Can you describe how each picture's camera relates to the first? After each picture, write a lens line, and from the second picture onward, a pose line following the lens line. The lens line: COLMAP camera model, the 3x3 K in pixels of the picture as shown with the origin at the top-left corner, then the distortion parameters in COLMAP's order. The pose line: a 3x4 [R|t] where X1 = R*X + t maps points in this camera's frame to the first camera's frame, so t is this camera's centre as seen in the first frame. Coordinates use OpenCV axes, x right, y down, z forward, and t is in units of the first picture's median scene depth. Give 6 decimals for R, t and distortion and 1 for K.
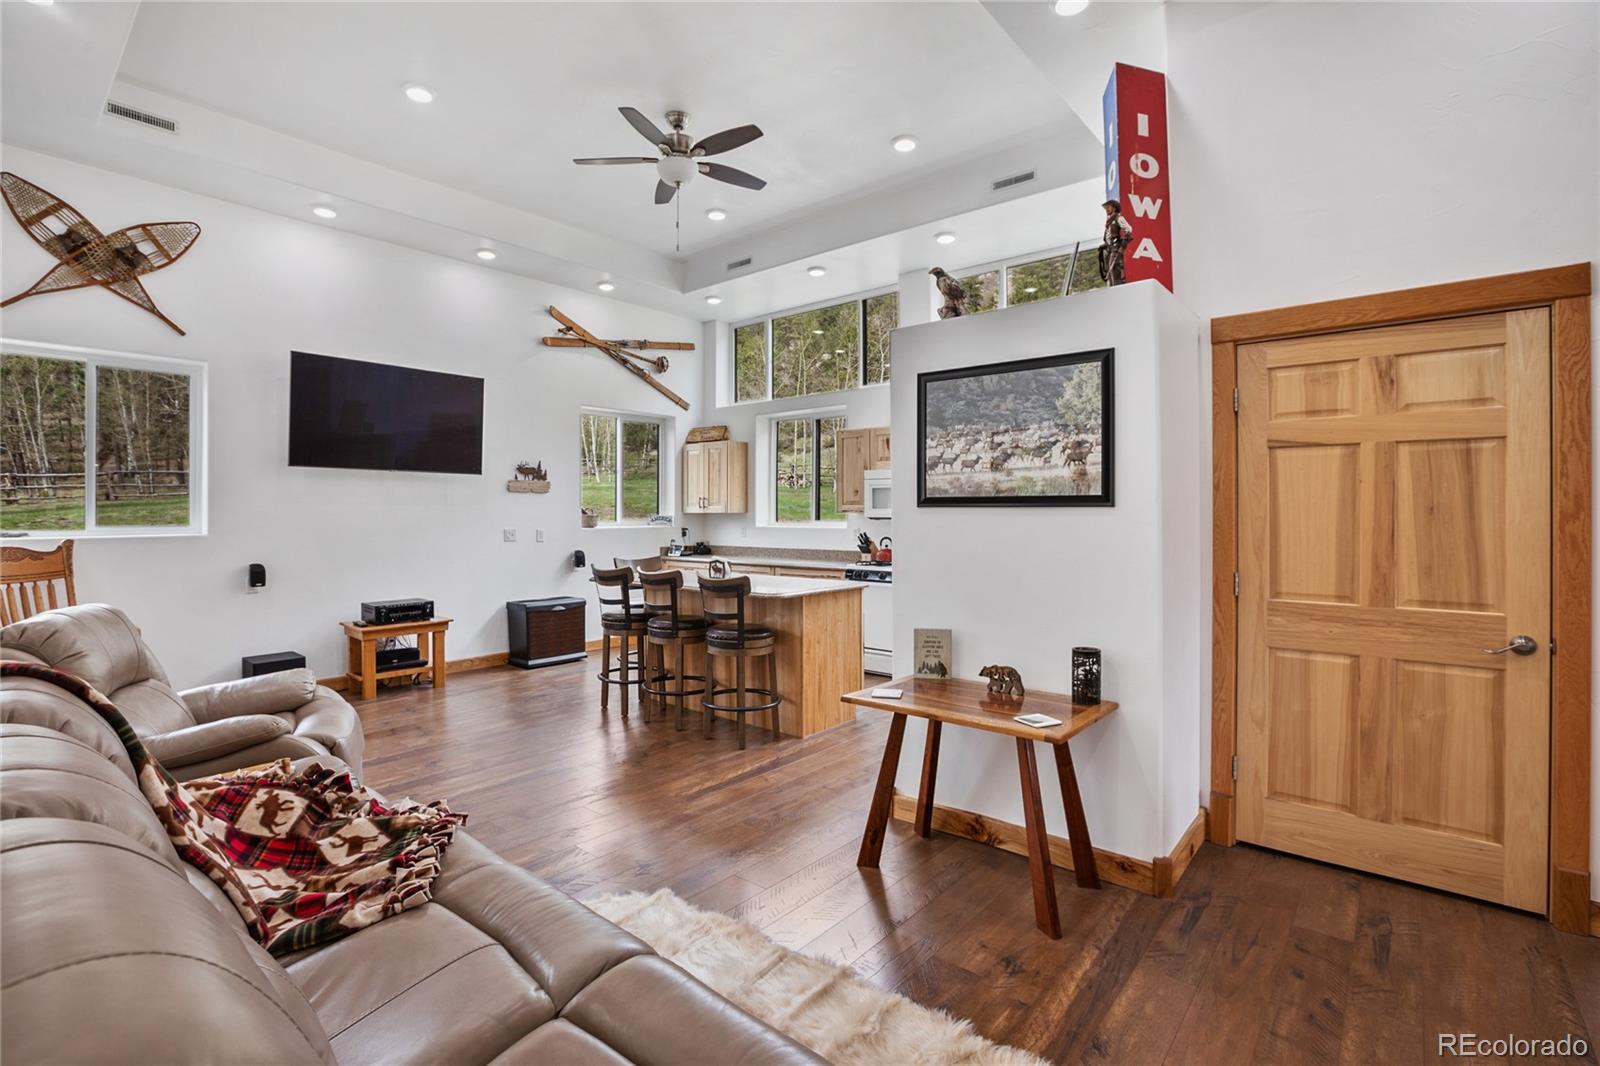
lens RADIAL K [[737.2, 0, 772.8], [0, 737.2, 508.5], [0, 0, 1]] dist [-0.005553, -0.000148]
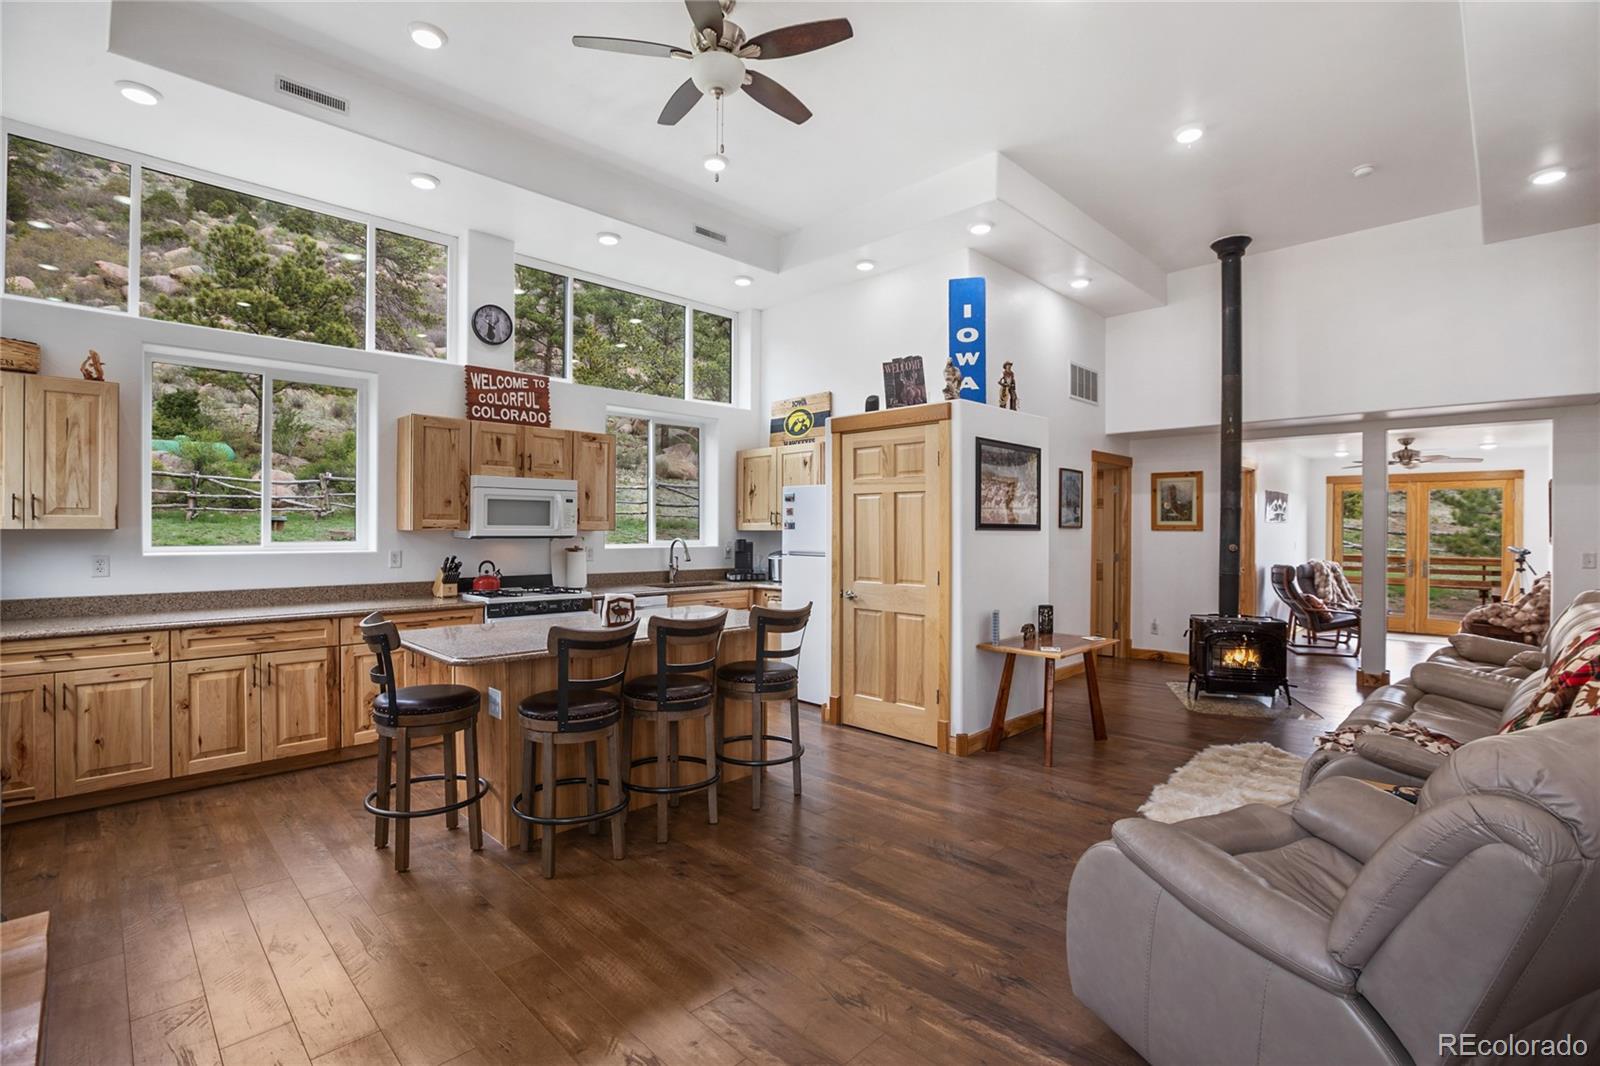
lens RADIAL K [[737.2, 0, 797.7], [0, 737.2, 533.2], [0, 0, 1]] dist [-0.005553, -0.000148]
pose [[0.082044, -0.005460, 0.996614, -0.932751], [-0.012523, 0.999900, 0.006509, -0.000845], [-0.996550, -0.013014, 0.081968, 0.915437]]
